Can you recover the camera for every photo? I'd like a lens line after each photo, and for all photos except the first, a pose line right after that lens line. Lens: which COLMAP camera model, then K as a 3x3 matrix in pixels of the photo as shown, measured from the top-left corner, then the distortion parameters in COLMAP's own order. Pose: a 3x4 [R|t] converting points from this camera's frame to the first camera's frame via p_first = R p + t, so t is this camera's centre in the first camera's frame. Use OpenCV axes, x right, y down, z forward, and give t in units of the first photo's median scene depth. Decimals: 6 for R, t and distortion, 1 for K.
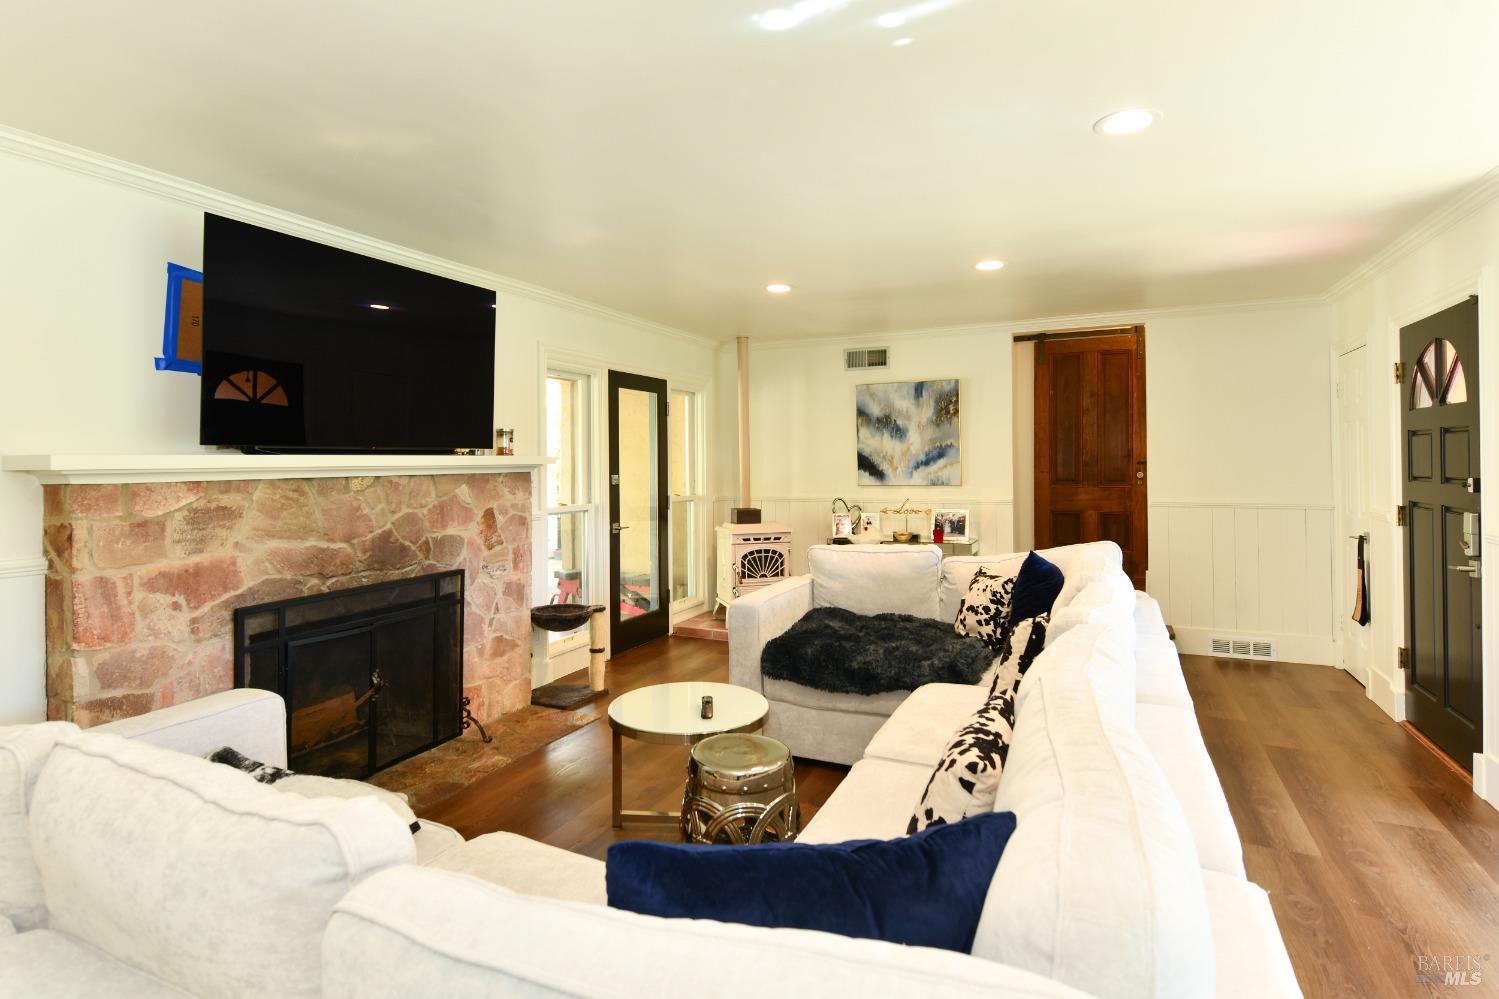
lens RADIAL K [[758.8, 0, 742.1], [0, 758.8, 458.1], [0, 0, 1]] dist [0.002709, 0.000515]
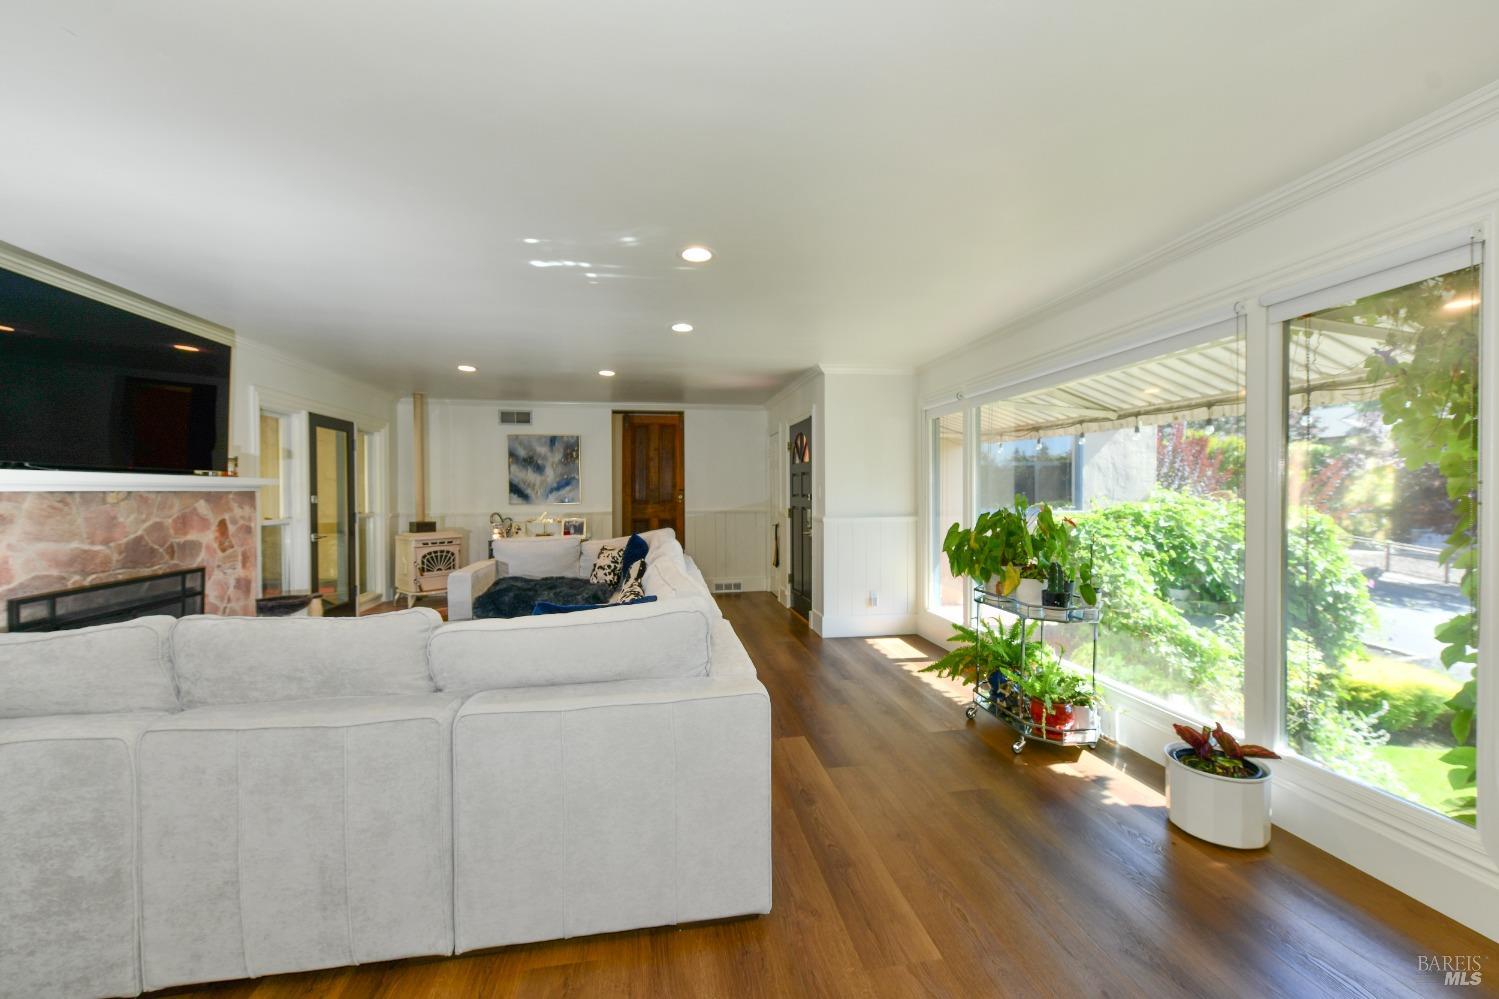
lens RADIAL K [[578.1, 0, 749.5], [0, 578.1, 499.5], [0, 0, 1]] dist [-0.000783, -0.000142]
pose [[0.819216, -0.002340, 0.573481, -0.176550], [-0.005943, 0.999903, 0.012570, 0.017388], [-0.573455, -0.013706, 0.819123, -0.291655]]
